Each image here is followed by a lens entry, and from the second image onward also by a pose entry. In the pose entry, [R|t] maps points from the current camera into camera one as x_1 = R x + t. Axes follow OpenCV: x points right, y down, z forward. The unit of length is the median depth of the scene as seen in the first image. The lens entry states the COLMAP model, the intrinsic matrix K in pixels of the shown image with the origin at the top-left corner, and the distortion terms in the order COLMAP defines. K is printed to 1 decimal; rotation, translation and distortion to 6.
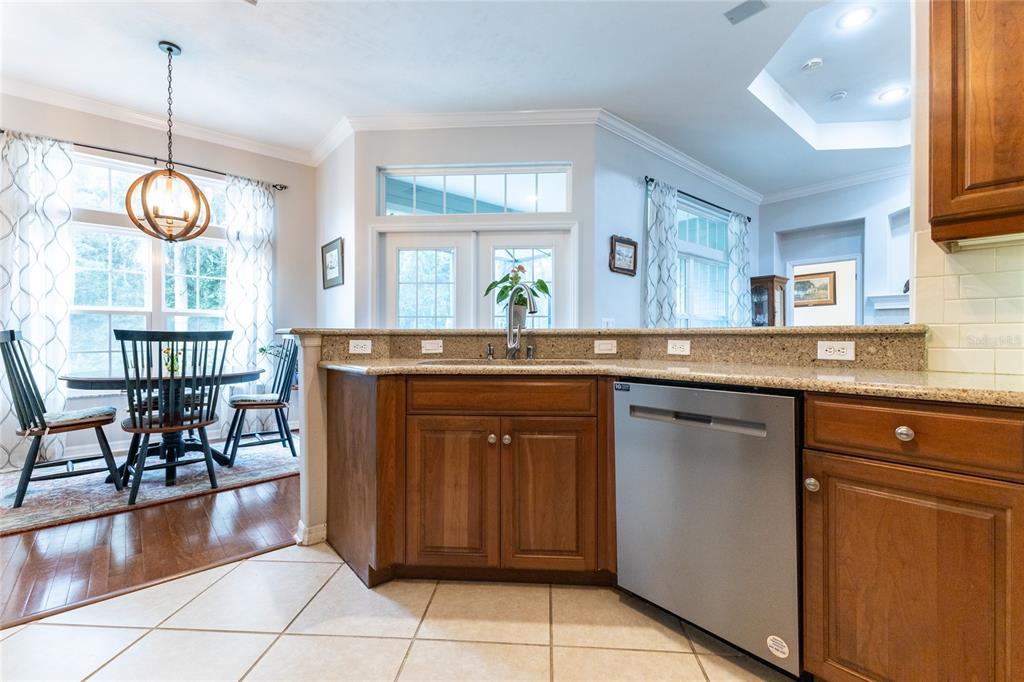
lens RADIAL K [[440.7, 0, 514.0], [0, 440.7, 338.5], [0, 0, 1]] dist [0.000365, 0.000039]
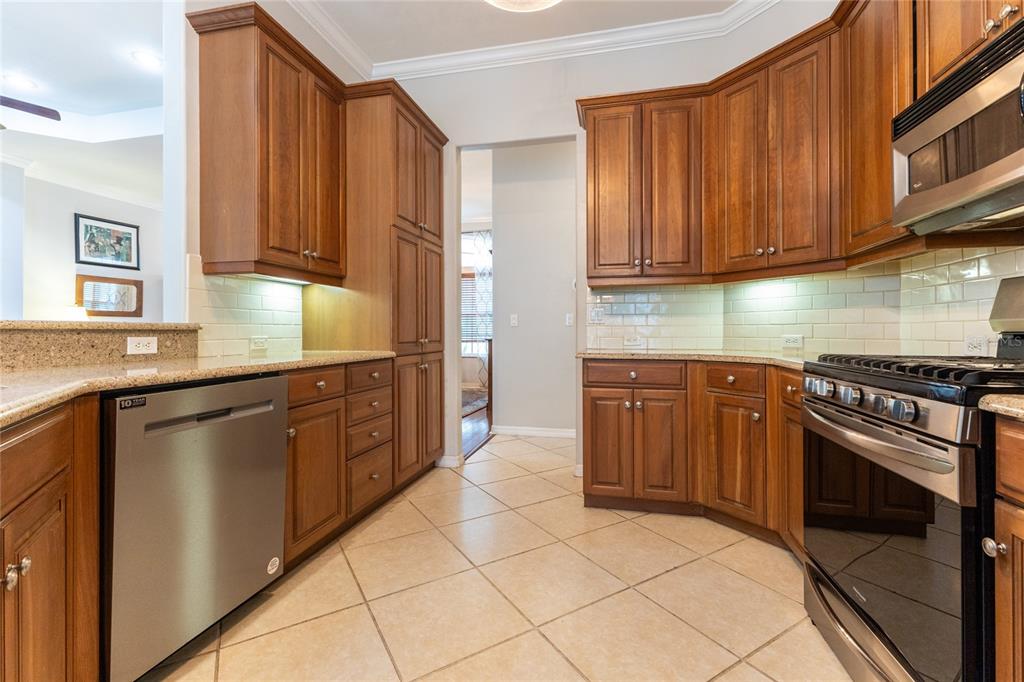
lens RADIAL K [[440.7, 0, 516.0], [0, 440.7, 333.7], [0, 0, 1]] dist [0.000365, 0.000039]
pose [[-0.585685, -0.001473, 0.810537, -0.756048], [0.006202, 0.999961, 0.006299, -0.003265], [-0.810515, 0.008717, -0.585653, 0.984660]]
